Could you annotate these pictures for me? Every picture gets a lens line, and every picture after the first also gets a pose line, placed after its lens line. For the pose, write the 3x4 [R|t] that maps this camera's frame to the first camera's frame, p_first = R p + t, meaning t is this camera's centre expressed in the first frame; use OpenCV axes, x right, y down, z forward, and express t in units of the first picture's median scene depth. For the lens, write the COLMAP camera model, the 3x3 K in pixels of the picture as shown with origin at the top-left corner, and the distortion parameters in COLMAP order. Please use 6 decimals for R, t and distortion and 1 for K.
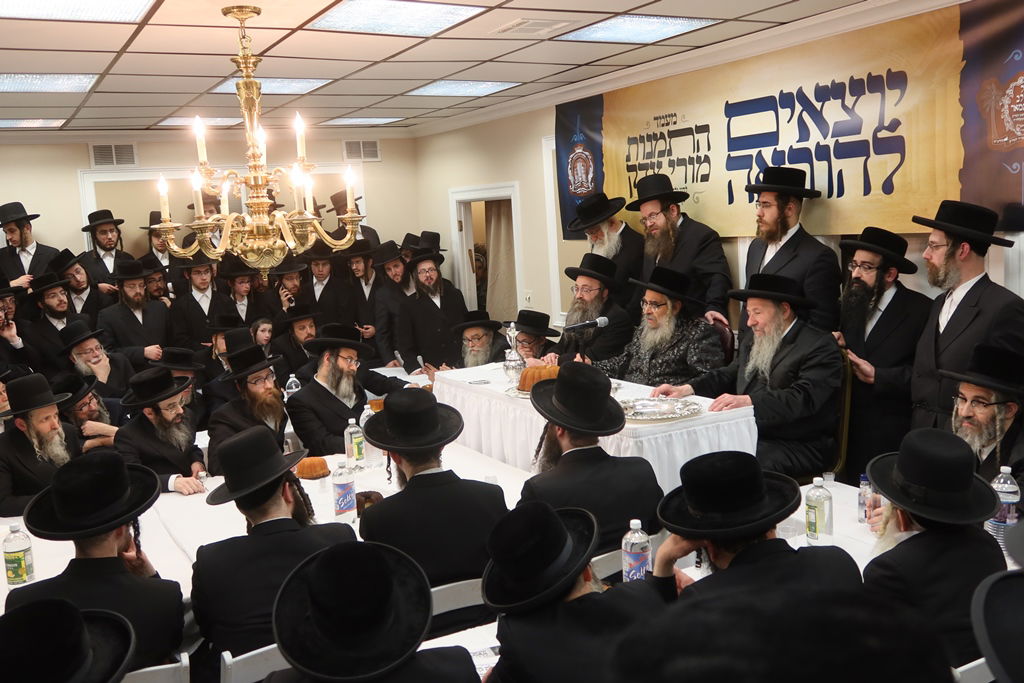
lens RADIAL K [[954.4, 0, 507.9], [0, 954.4, 336.4], [0, 0, 1]] dist [0.003146, 0.000000]
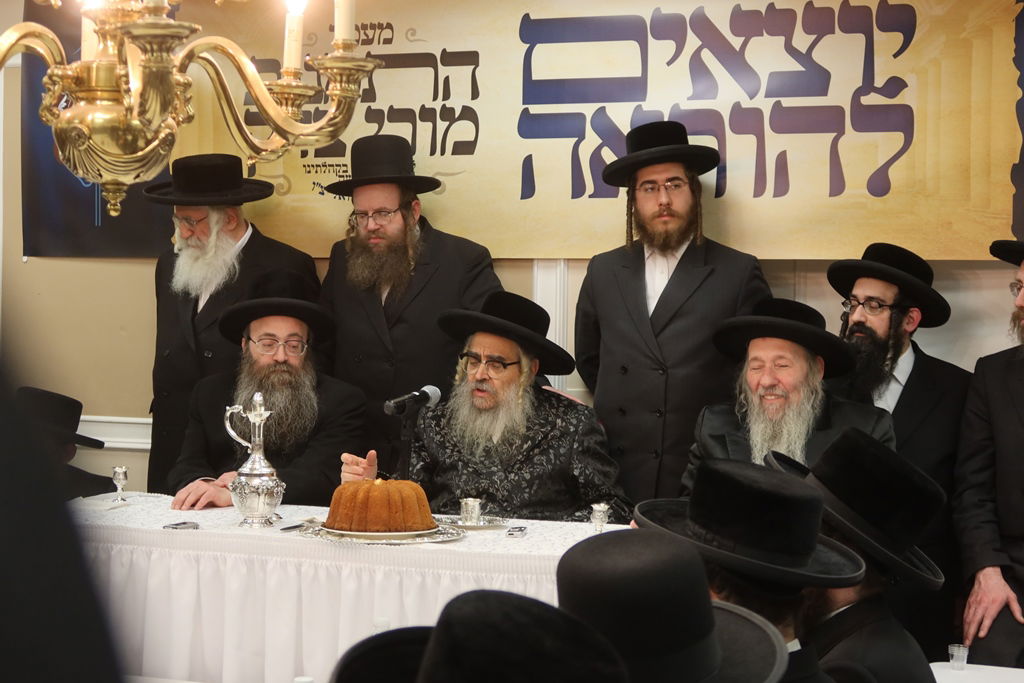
lens RADIAL K [[1721.8, 0, 501.6], [0, 1721.8, 309.9], [0, 0, 1]] dist [0.007479, 0.000000]
pose [[0.743949, 0.071733, 0.664375, -0.474147], [0.021412, 0.991152, -0.130992, 0.059031], [-0.667893, 0.111677, 0.735830, 0.323576]]
